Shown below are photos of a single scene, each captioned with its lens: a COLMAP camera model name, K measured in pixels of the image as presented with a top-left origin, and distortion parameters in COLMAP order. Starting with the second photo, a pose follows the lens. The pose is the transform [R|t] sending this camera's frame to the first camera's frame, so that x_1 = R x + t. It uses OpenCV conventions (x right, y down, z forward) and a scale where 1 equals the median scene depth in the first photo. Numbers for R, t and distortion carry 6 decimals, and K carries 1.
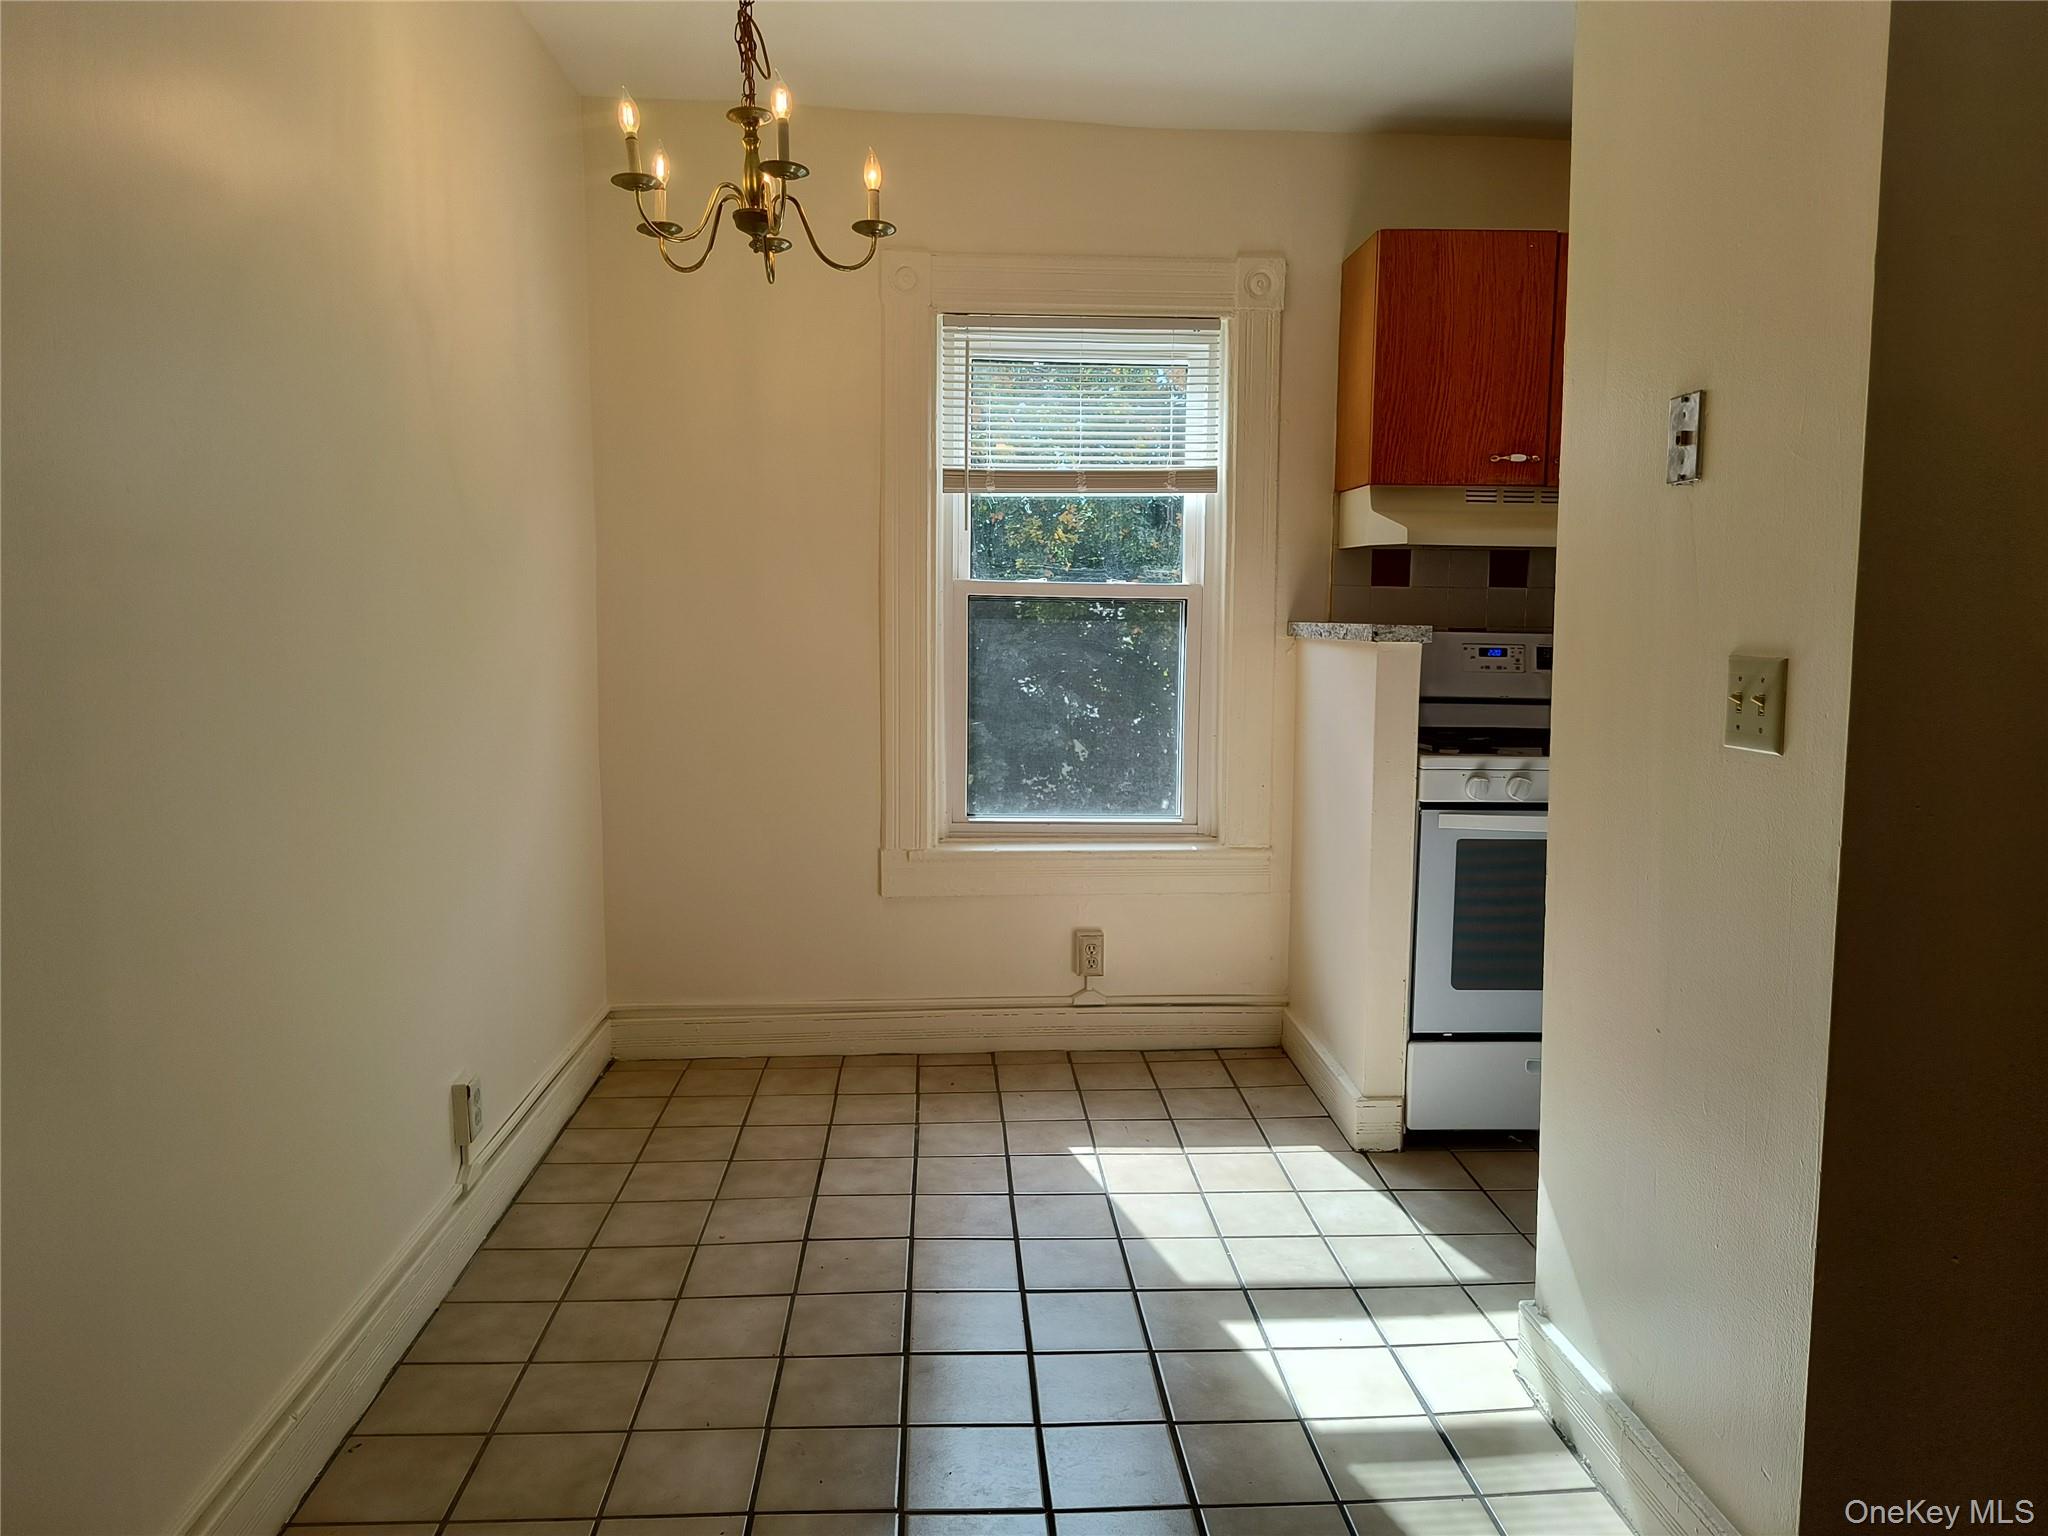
lens RADIAL K [[1413.5, 0, 1038.1], [0, 1413.5, 777.0], [0, 0, 1]] dist [0.015446, -0.023121]
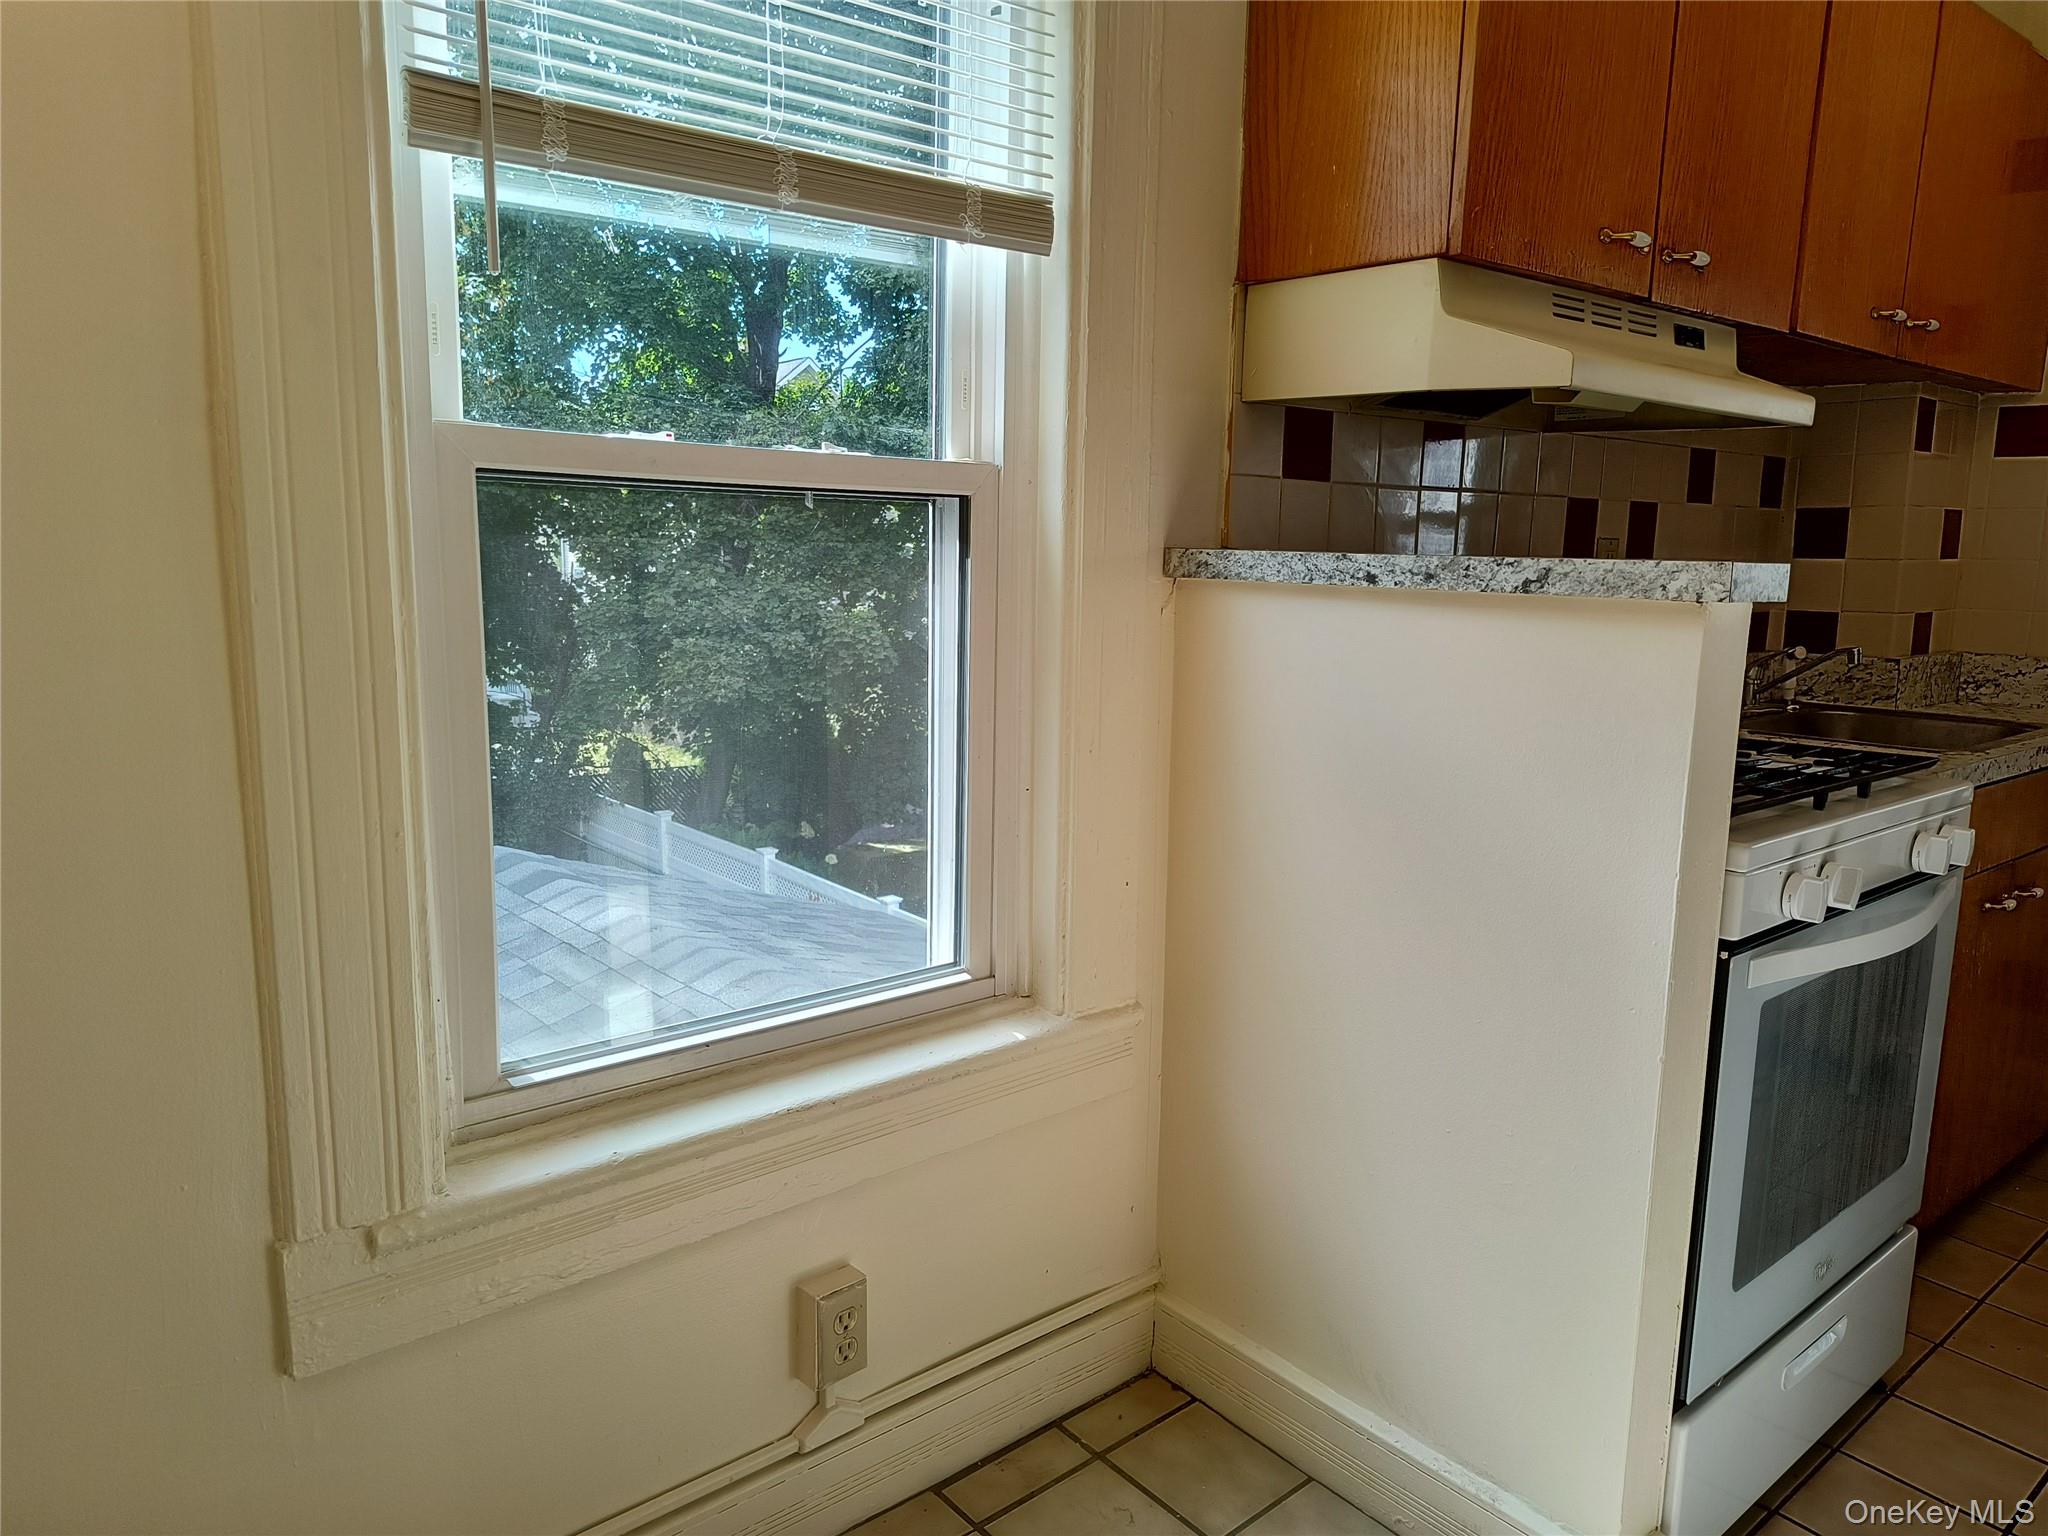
lens RADIAL K [[1413.5, 0, 1046.0], [0, 1413.5, 779.4], [0, 0, 1]] dist [0.015446, -0.023121]
pose [[0.799701, -0.096237, 0.592636, -0.156232], [0.058891, 0.994884, 0.082090, -0.074533], [-0.597504, -0.030746, 0.801277, 0.648794]]
